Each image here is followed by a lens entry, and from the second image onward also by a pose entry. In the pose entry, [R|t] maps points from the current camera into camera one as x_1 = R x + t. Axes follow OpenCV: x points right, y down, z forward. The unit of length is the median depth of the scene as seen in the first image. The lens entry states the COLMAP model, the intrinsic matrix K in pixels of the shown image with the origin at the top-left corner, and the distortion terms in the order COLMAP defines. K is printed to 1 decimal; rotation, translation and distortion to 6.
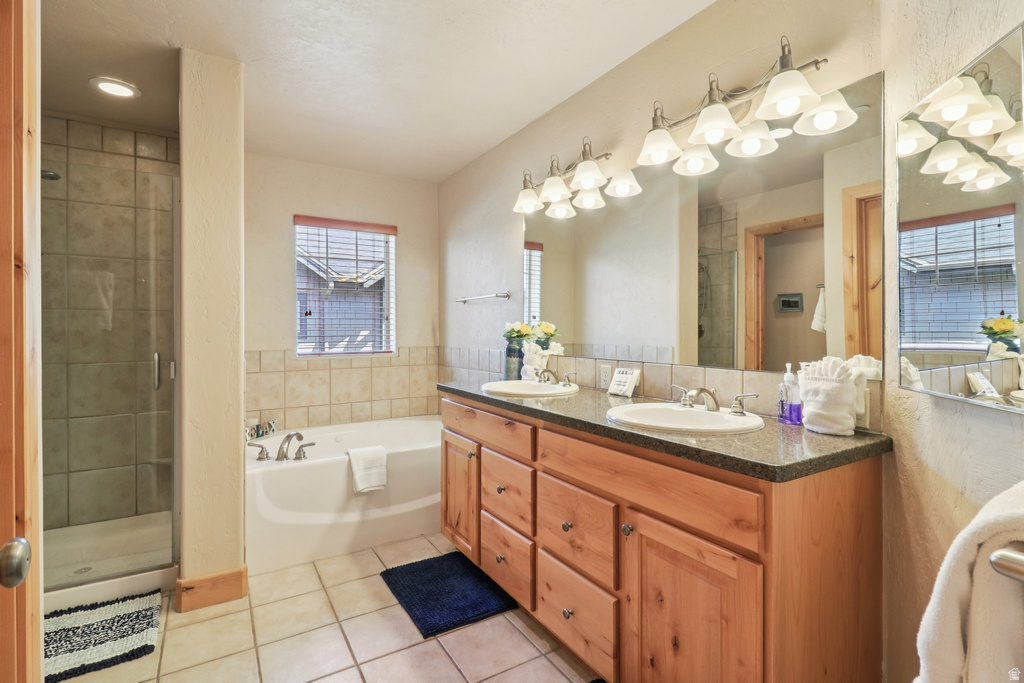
lens RADIAL K [[481.7, 0, 508.8], [0, 481.7, 331.7], [0, 0, 1]] dist [0.024205, -0.013765]
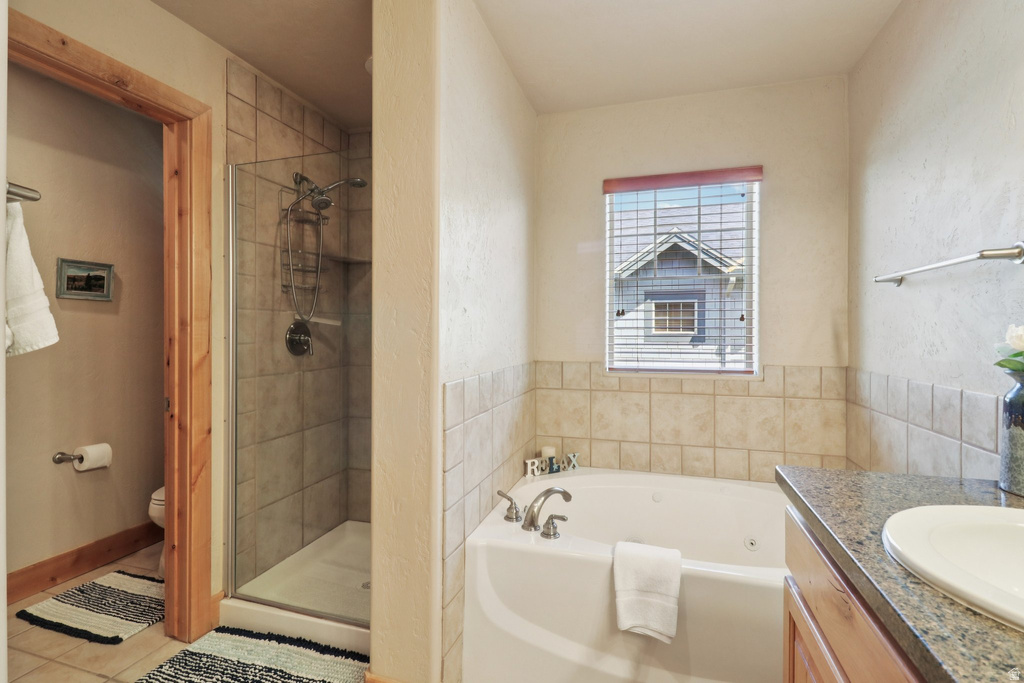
lens RADIAL K [[481.7, 0, 508.8], [0, 481.7, 331.7], [0, 0, 1]] dist [0.024205, -0.013765]
pose [[0.661504, 0.007563, -0.749903, 0.017080], [-0.006094, 0.999970, 0.004710, -0.012812], [0.749917, 0.001454, 0.661531, 0.435868]]
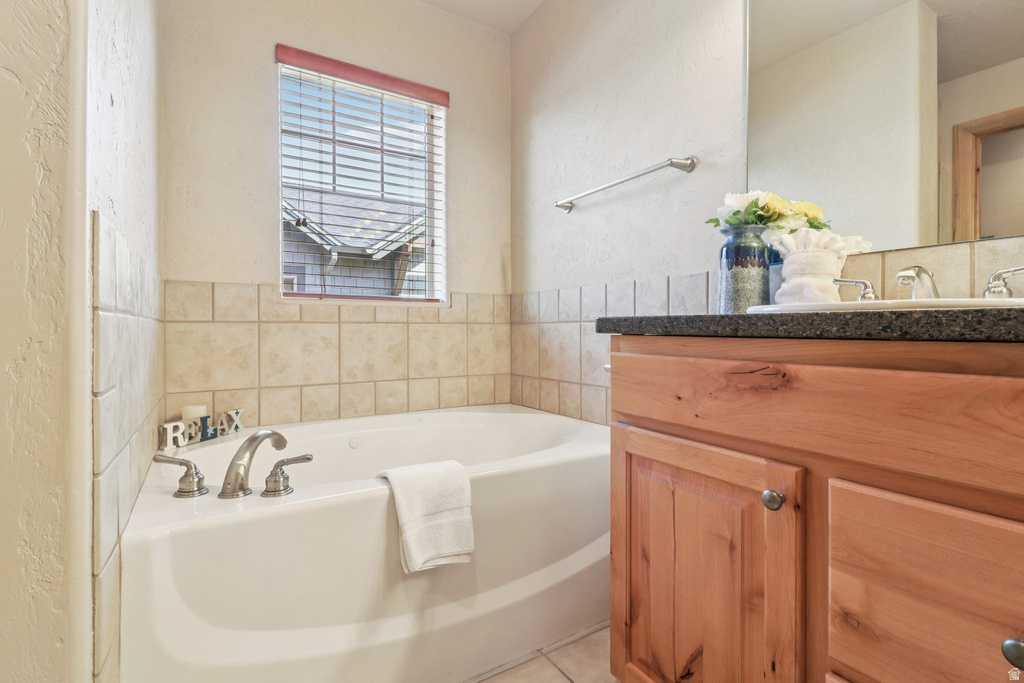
lens RADIAL K [[481.7, 0, 508.8], [0, 481.7, 331.7], [0, 0, 1]] dist [0.024205, -0.013765]
pose [[0.999997, 0.002364, -0.000956, -0.186601], [-0.002364, 0.999997, -0.000229, 0.098919], [0.000956, 0.000231, 1.000000, 0.472920]]
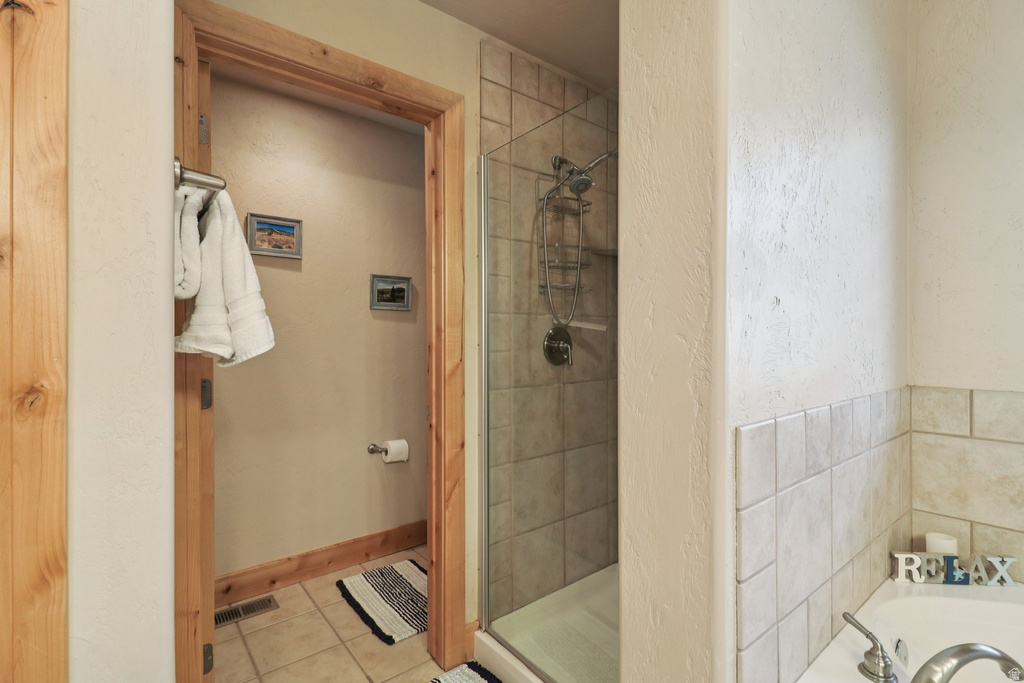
lens RADIAL K [[481.0, 0, 508.0], [0, 481.0, 337.4], [0, 0, 1]] dist [0.023444, -0.013827]
pose [[0.128383, 0.005629, -0.991709, -0.128001], [-0.000057, 0.999984, 0.005669, -0.011721], [0.991725, -0.000671, 0.128381, 0.540162]]
